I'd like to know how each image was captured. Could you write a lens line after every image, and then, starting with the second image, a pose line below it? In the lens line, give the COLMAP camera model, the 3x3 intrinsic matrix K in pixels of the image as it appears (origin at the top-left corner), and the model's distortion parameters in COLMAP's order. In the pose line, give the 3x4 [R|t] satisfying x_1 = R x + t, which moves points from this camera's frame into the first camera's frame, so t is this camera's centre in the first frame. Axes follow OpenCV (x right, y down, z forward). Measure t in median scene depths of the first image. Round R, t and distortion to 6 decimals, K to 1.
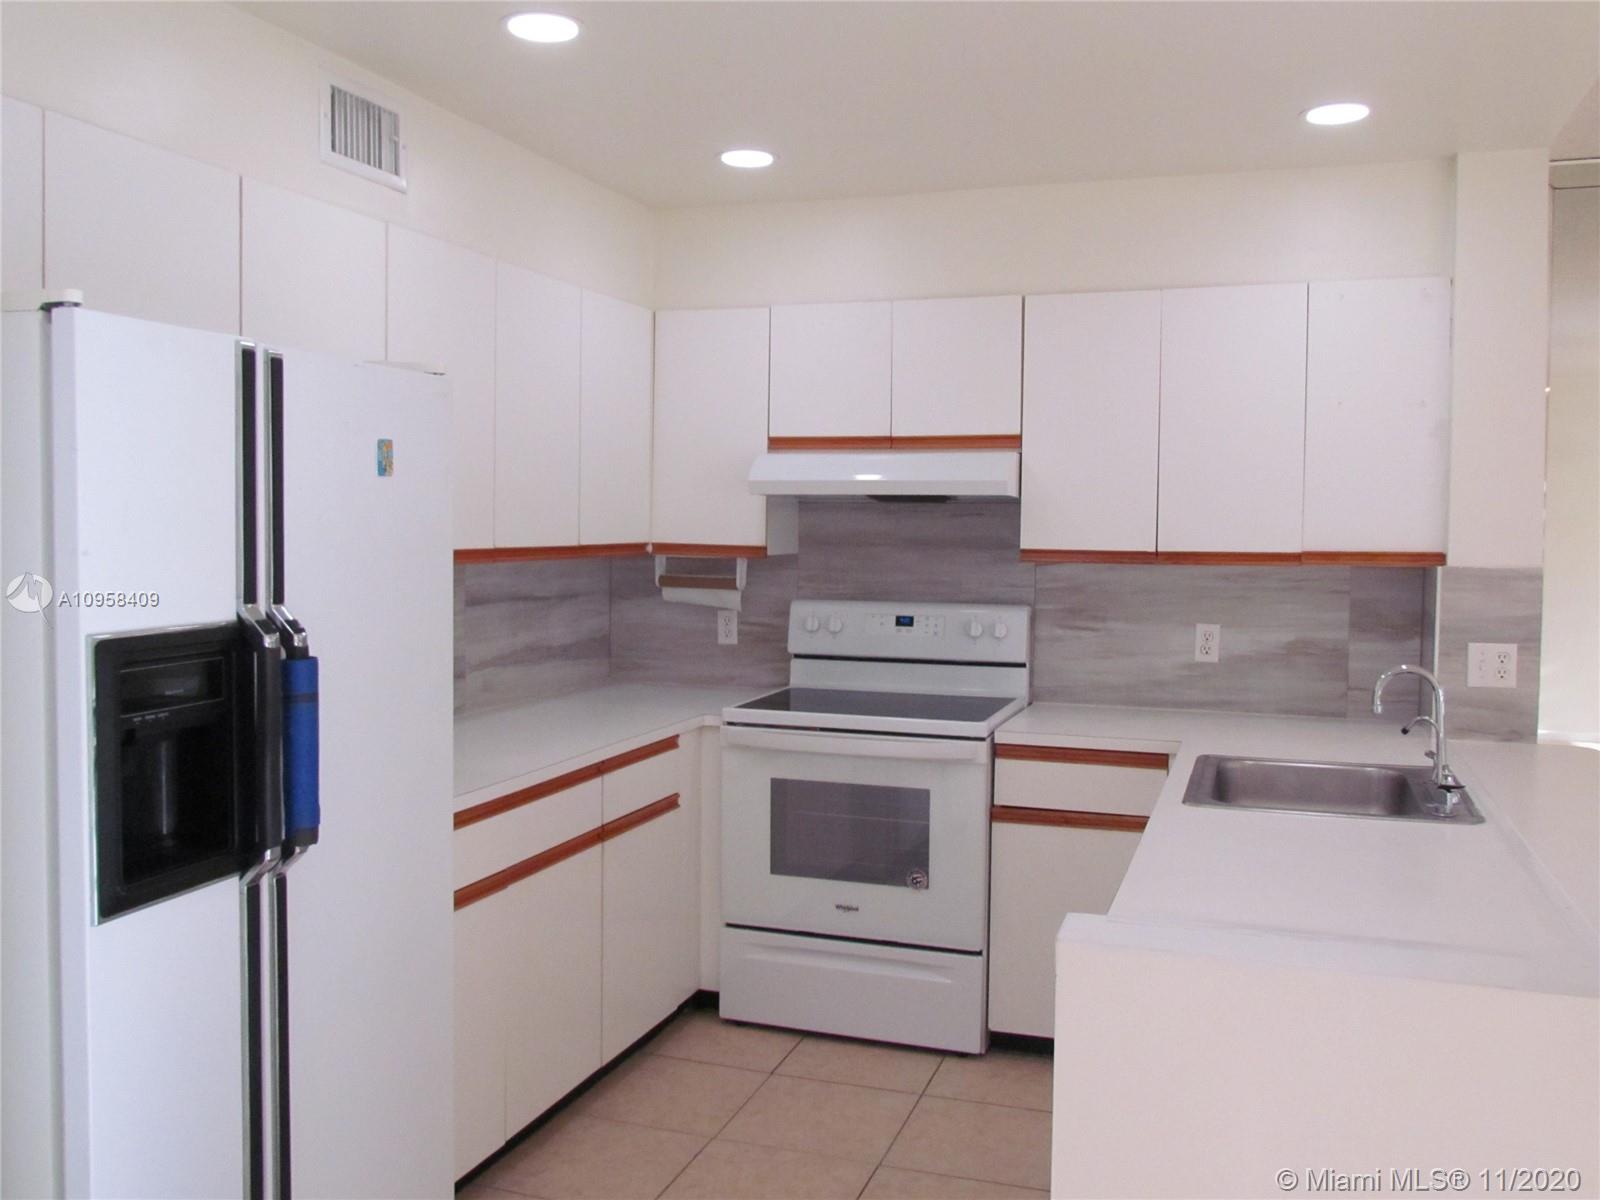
lens RADIAL K [[1385.6, 0, 773.0], [0, 1385.6, 572.6], [0, 0, 1]] dist [-0.054909, 0.013895]
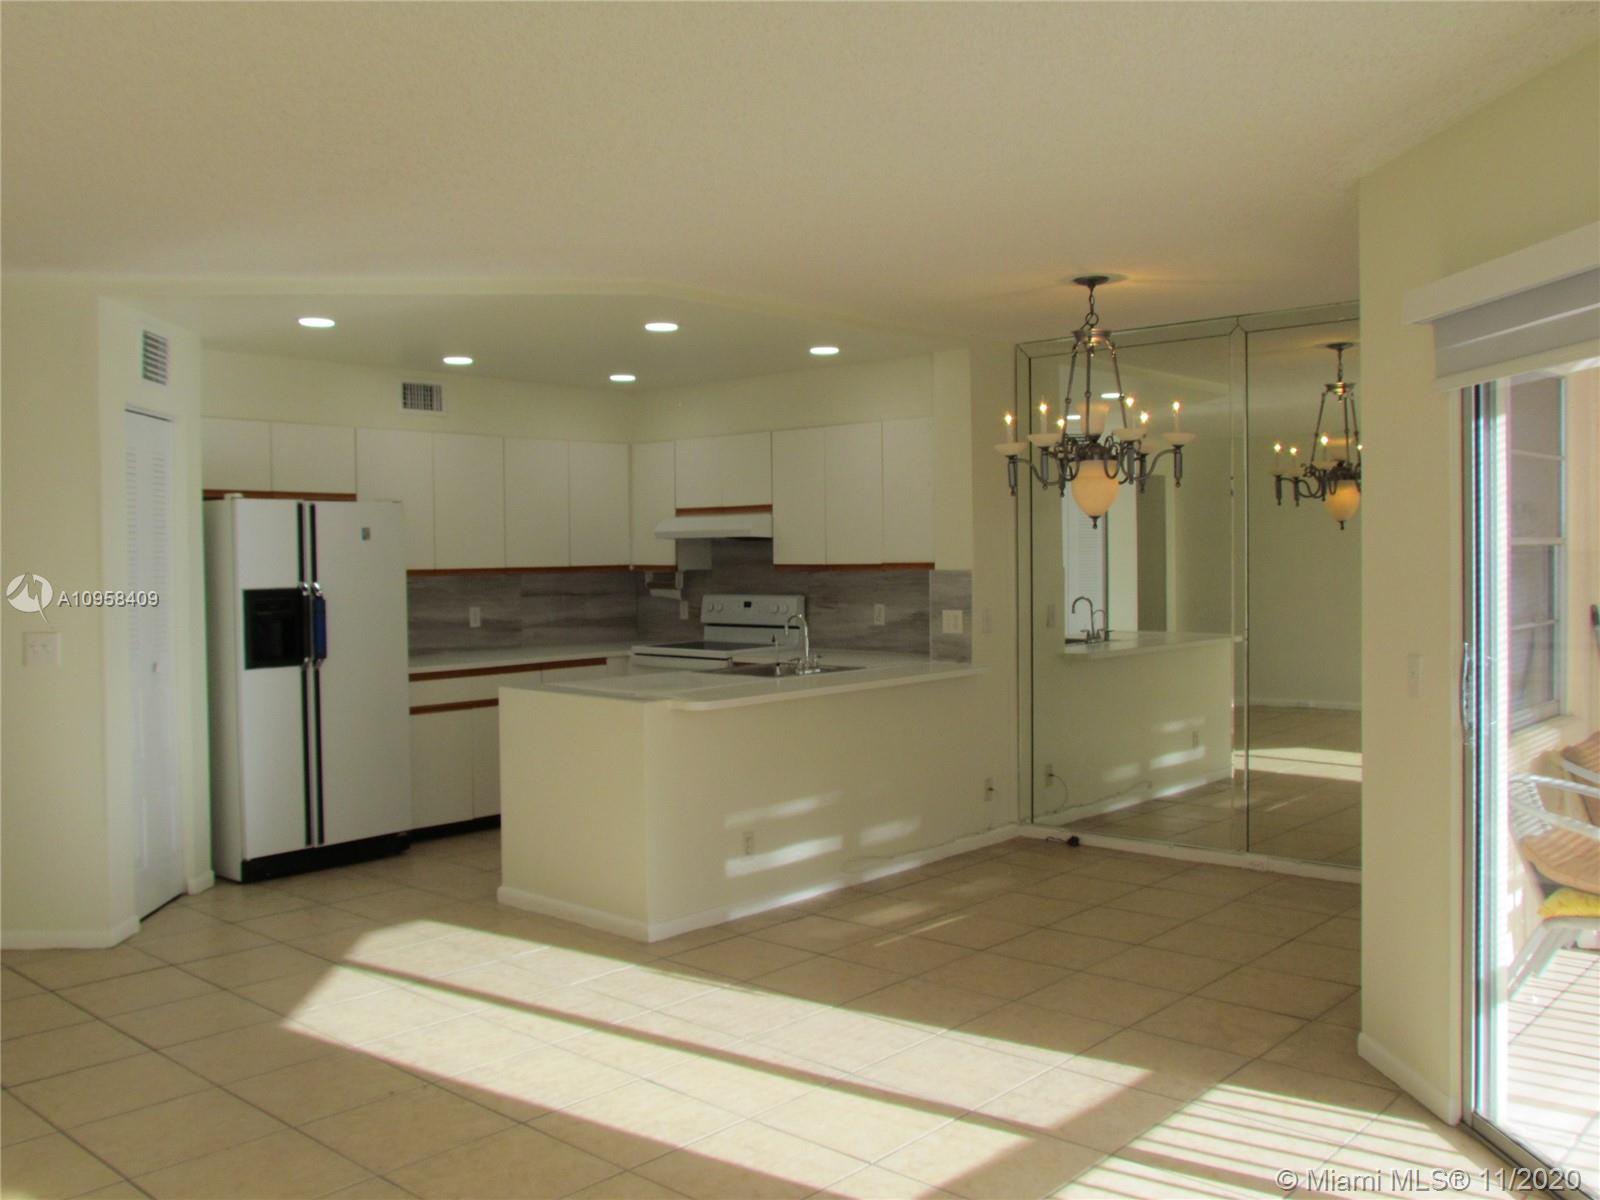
lens RADIAL K [[1385.6, 0, 792.1], [0, 1385.6, 589.9], [0, 0, 1]] dist [-0.054909, 0.013895]
pose [[0.924099, -0.009419, -0.382037, 0.908197], [0.005175, 0.999913, -0.012135, 0.040034], [0.382118, 0.009237, 0.924067, -0.735010]]
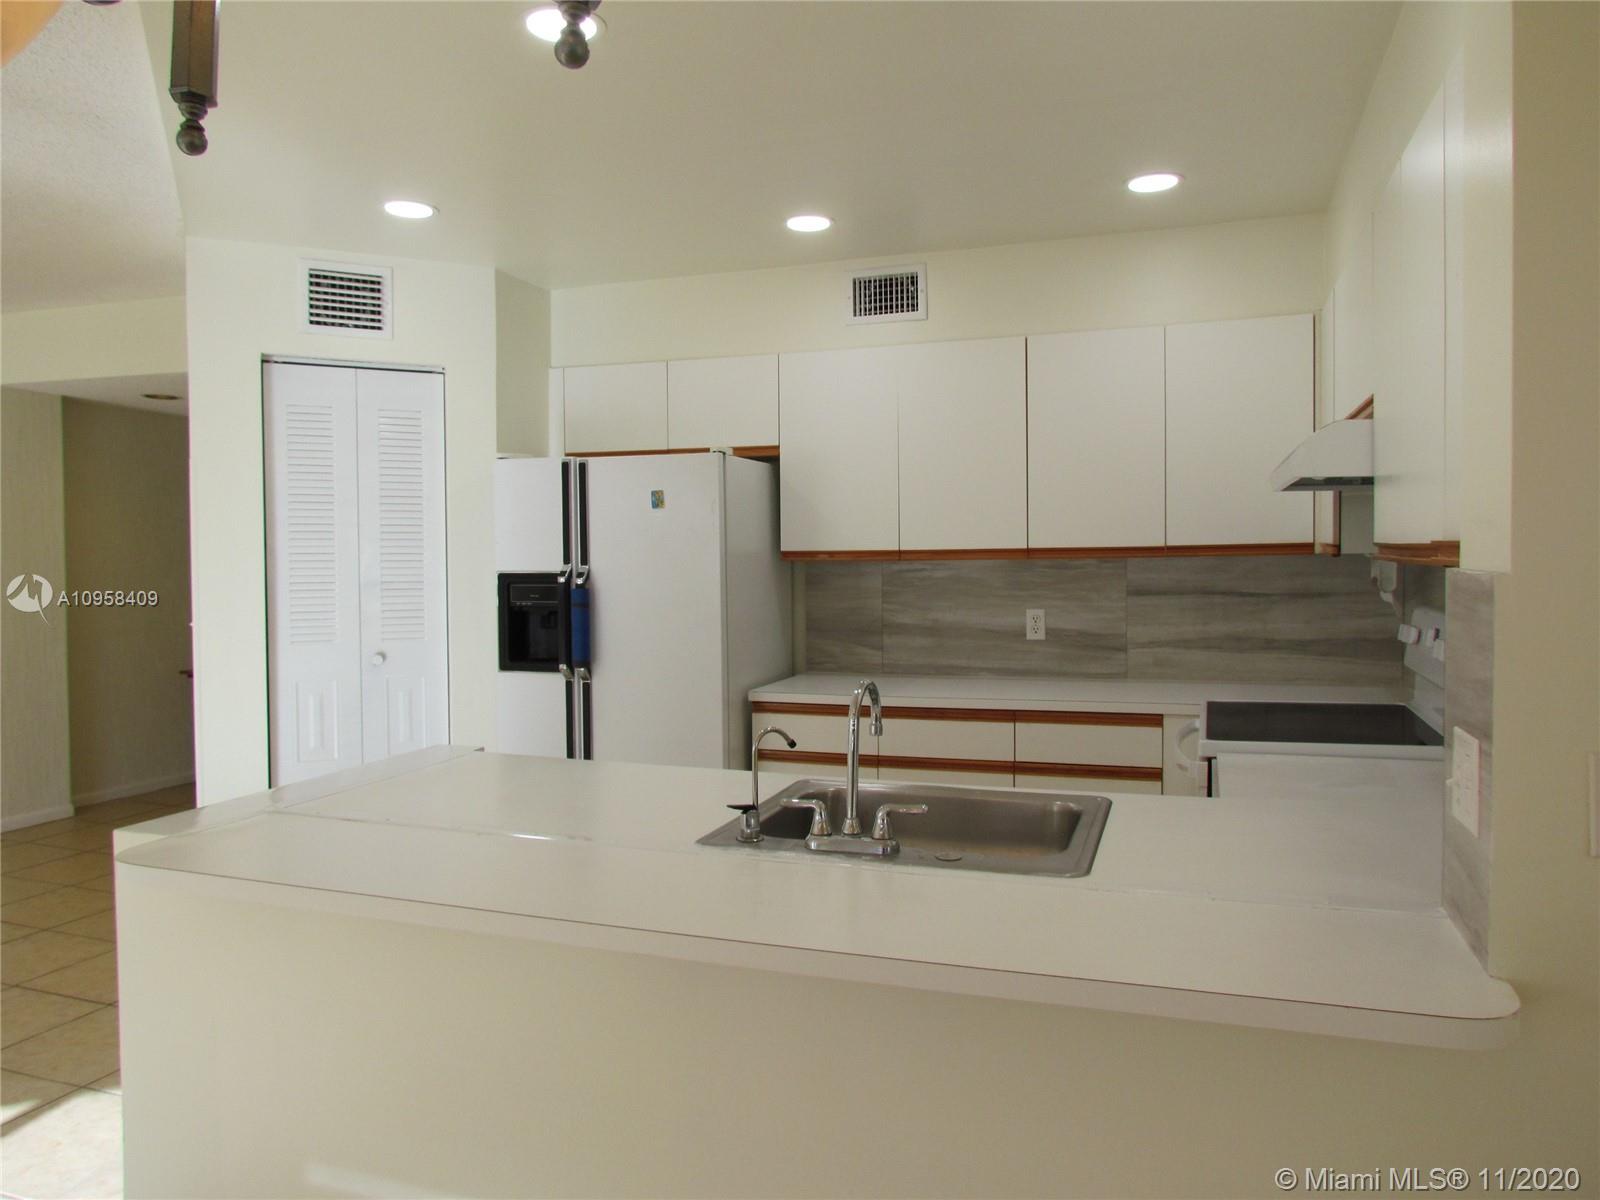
lens RADIAL K [[1122.7, 0, 796.7], [0, 1122.7, 572.6], [0, 0, 1]] dist [-0.051450, 0.014027]
pose [[0.022088, 0.005279, -0.999742, 0.765361], [-0.026551, 0.999636, 0.004692, 0.006771], [0.999403, 0.026441, 0.022220, 0.641480]]
